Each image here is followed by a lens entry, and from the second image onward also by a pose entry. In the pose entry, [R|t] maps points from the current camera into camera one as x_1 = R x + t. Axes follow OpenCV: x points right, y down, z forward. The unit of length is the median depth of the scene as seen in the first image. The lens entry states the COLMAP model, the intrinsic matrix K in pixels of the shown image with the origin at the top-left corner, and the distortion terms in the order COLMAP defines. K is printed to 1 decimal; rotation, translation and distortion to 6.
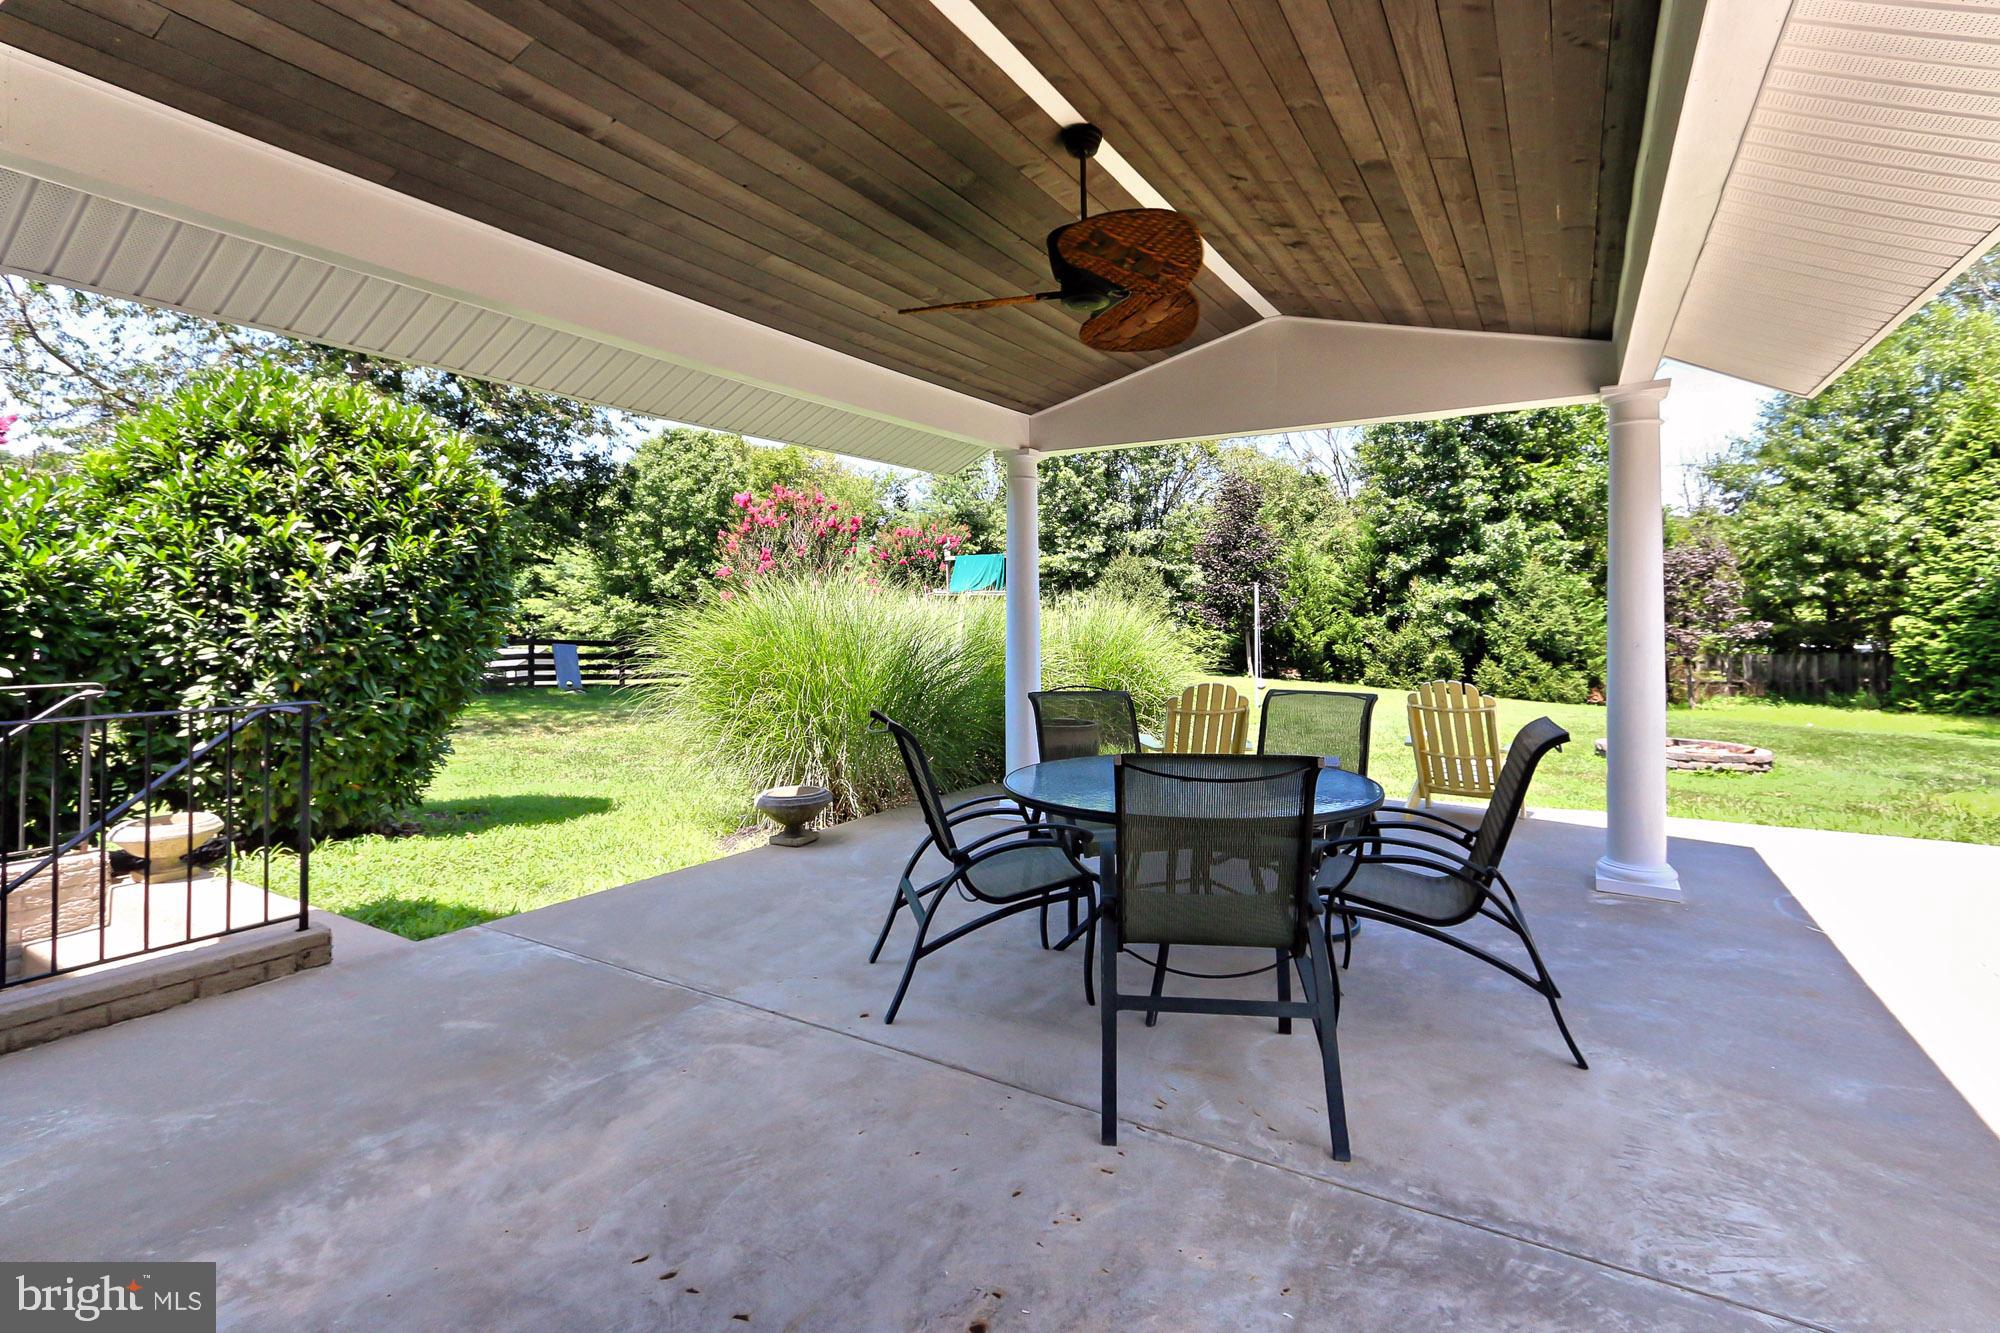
lens RADIAL K [[923.8, 0, 994.9], [0, 923.8, 641.0], [0, 0, 1]] dist [-0.000693, 0.000828]
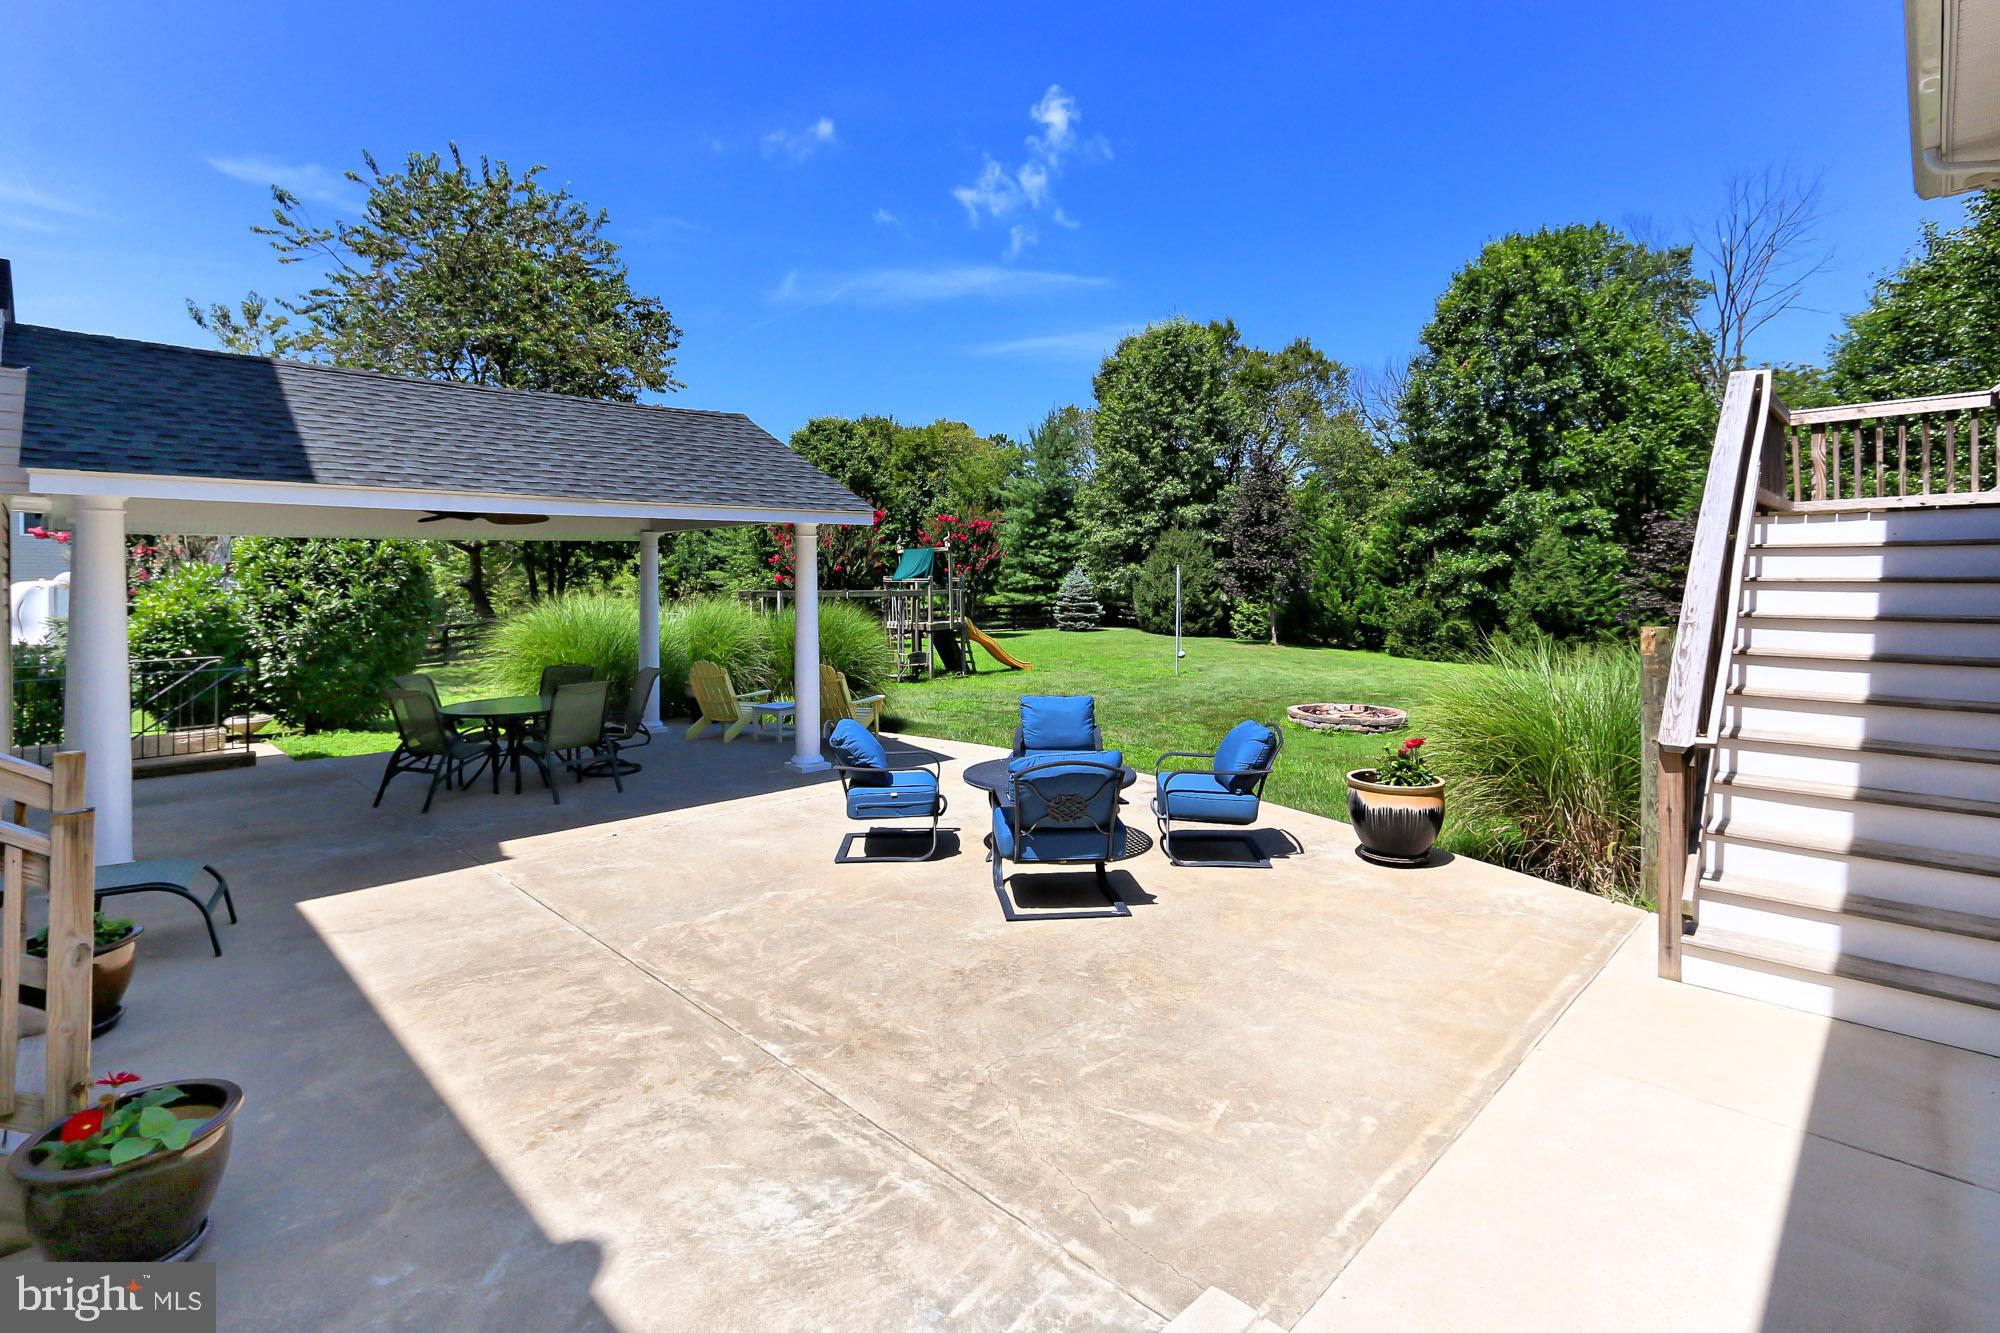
lens RADIAL K [[940.4, 0, 992.7], [0, 940.4, 609.8], [0, 0, 1]] dist [-0.000718, 0.000363]
pose [[0.970757, -0.000557, -0.240065, 0.237536], [0.003260, 0.999936, 0.010862, -0.014700], [0.240044, -0.011327, 0.970696, -0.133002]]
